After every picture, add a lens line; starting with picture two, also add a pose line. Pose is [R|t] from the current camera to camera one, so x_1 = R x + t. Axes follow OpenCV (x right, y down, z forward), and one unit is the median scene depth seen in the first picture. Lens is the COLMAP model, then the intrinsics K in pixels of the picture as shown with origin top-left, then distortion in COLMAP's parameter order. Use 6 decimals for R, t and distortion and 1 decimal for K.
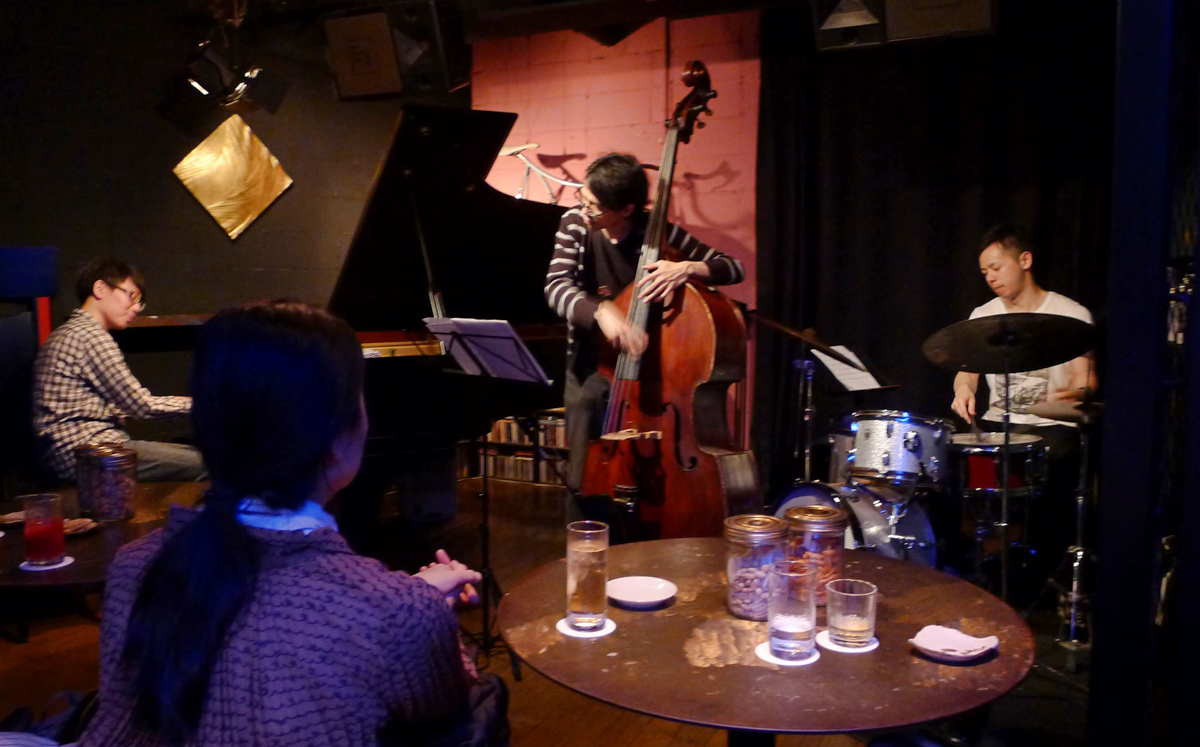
lens RADIAL K [[954.3, 0, 590.2], [0, 954.3, 354.7], [0, 0, 1]] dist [-0.027791, 0.001811]
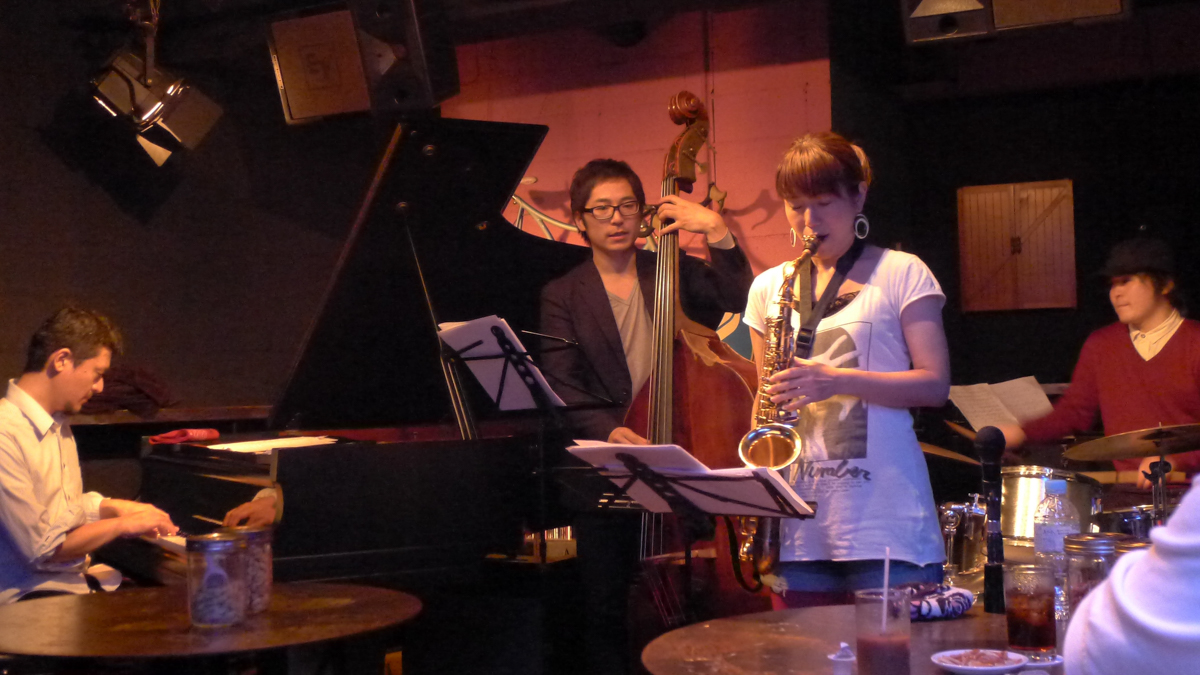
lens RADIAL K [[1460.2, 0, 583.5], [0, 1460.2, 328.0], [0, 0, 1]] dist [-0.002990, 0.000000]
pose [[0.999596, -0.024246, 0.014839, -0.040619], [0.025907, 0.991883, -0.124491, 0.042052], [-0.011700, 0.124825, 0.992110, -0.126934]]
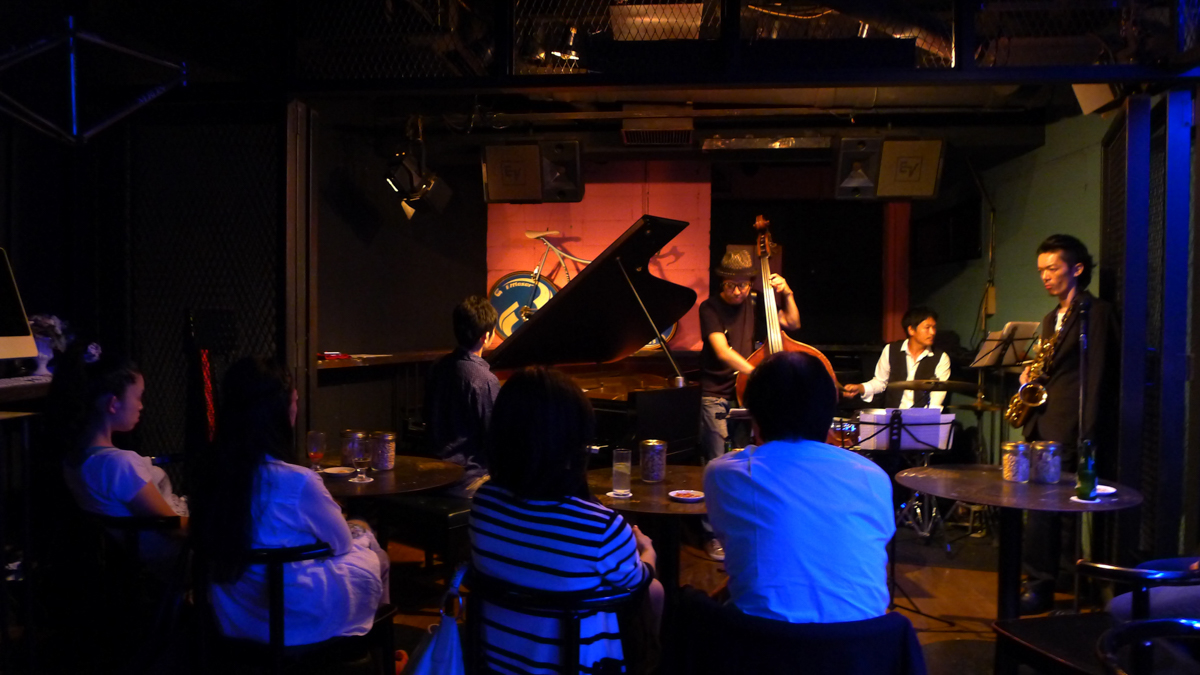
lens RADIAL K [[801.0, 0, 607.1], [0, 801.0, 313.9], [0, 0, 1]] dist [-0.022912, 0.001654]
pose [[0.932083, 0.006008, 0.362195, -0.453472], [0.023324, 0.996792, -0.076557, -0.012681], [-0.361493, 0.079805, 0.928953, -0.103482]]
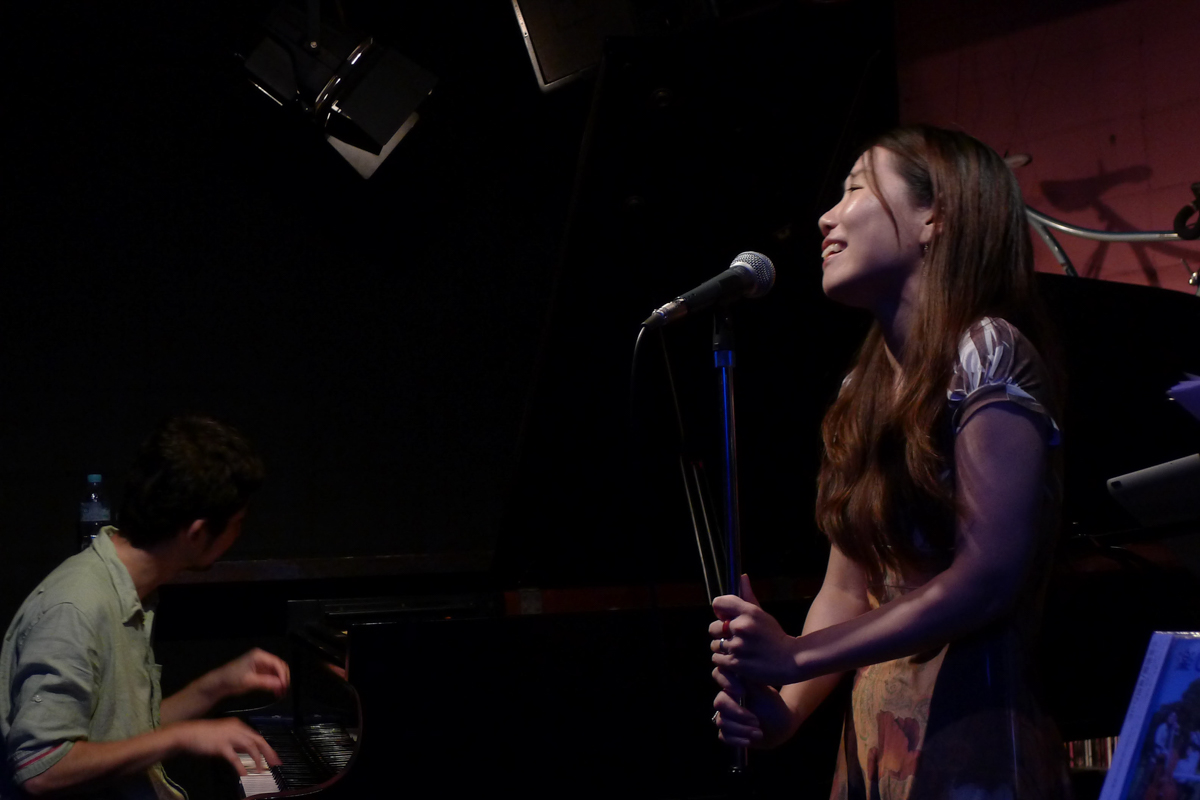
lens RADIAL K [[1842.7, 0, 593.2], [0, 1842.7, 410.4], [0, 0, 1]] dist [-0.034353, 0.000000]
pose [[0.920321, -0.067539, -0.385290, 0.091133], [0.011597, 0.989259, -0.145710, 0.020933], [0.390993, 0.129632, 0.911219, 0.174322]]
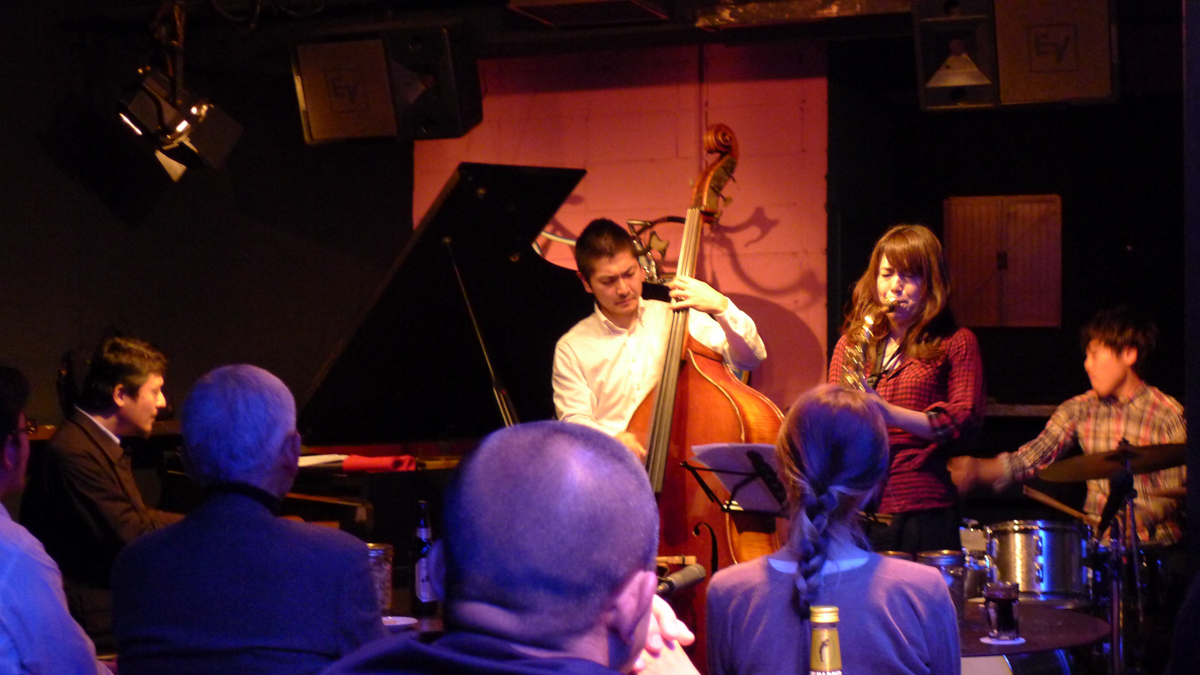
lens RADIAL K [[1904.6, 0, 599.7], [0, 1904.6, 331.7], [0, 0, 1]] dist [0.009399, 0.000000]
pose [[0.994343, -0.001680, 0.106206, -0.167691], [0.012110, 0.995149, -0.097633, 0.033506], [-0.105526, 0.098367, 0.989539, -0.470375]]
